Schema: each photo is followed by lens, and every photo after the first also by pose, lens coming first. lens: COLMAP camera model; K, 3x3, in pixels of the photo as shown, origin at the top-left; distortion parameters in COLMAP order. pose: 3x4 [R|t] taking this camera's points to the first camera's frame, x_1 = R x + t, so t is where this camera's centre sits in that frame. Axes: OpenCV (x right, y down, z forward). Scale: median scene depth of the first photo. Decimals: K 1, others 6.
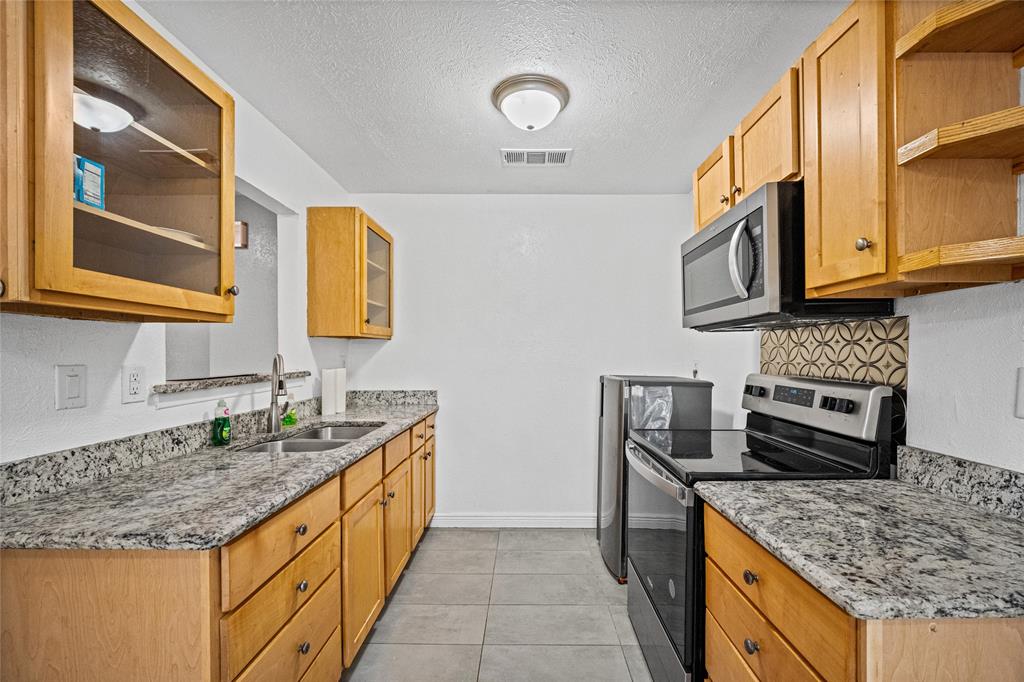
lens RADIAL K [[420.0, 0, 518.7], [0, 420.0, 352.7], [0, 0, 1]] dist [-0.001903, 0.000068]
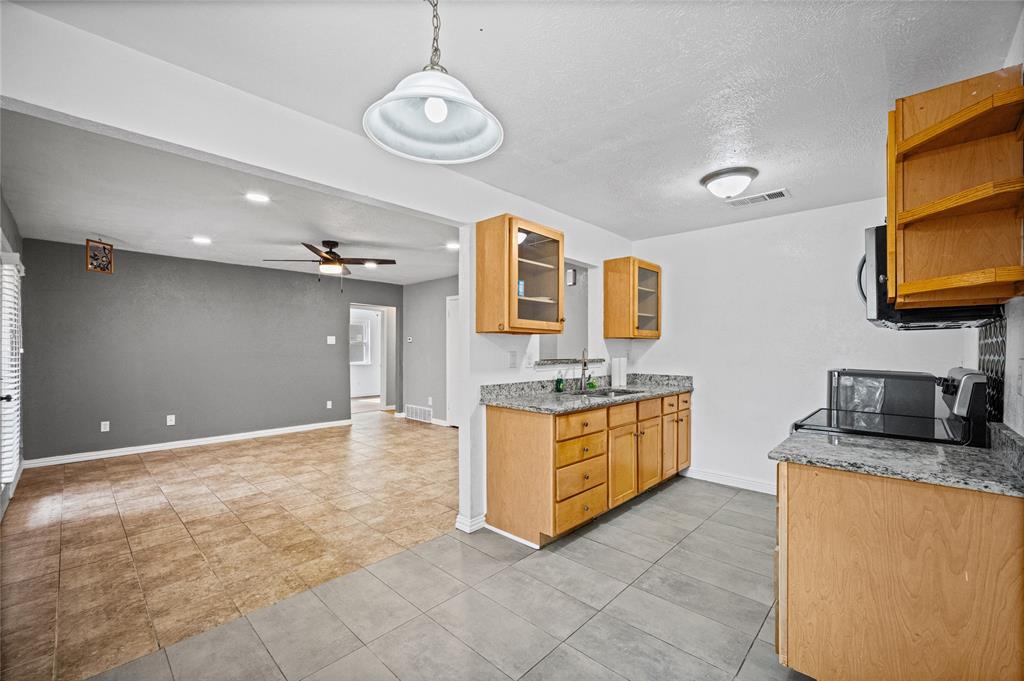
lens RADIAL K [[420.0, 0, 518.7], [0, 420.0, 352.2], [0, 0, 1]] dist [-0.001903, 0.000068]
pose [[0.741966, 0.009372, -0.670372, 0.475683], [-0.005215, 0.999953, 0.008207, 0.006941], [0.670417, -0.002593, 0.741980, -0.604735]]
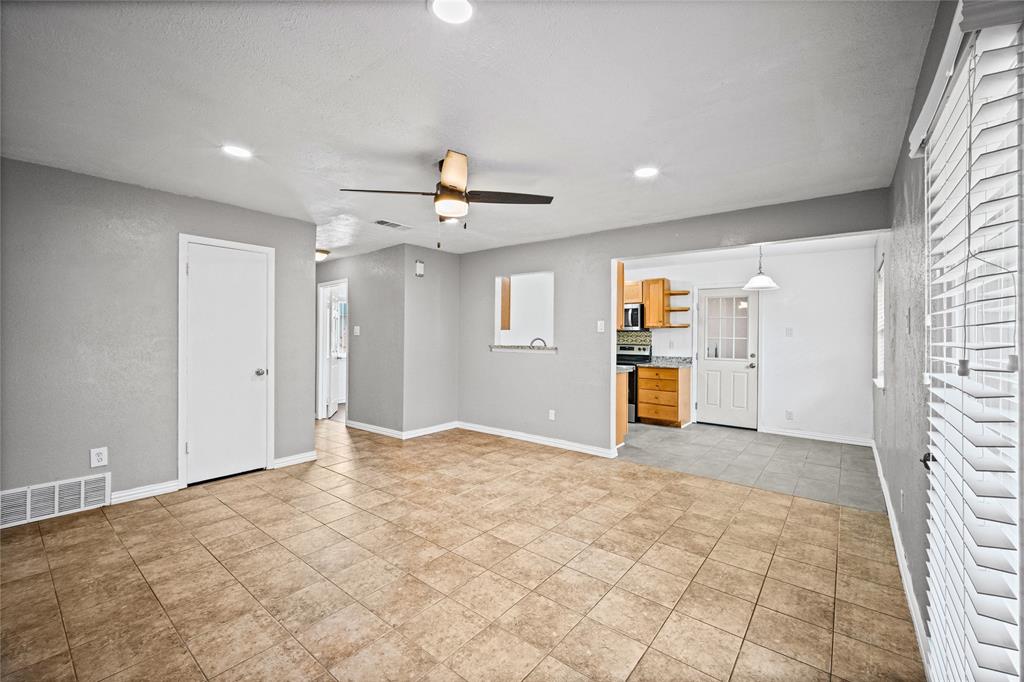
lens RADIAL K [[419.9, 0, 510.4], [0, 419.9, 335.1], [0, 0, 1]] dist [-0.000937, -0.000219]
pose [[0.616260, 0.010098, 0.787478, -3.019465], [-0.010830, 0.999932, -0.004348, -0.001340], [-0.787469, -0.005849, 0.616327, -0.598120]]
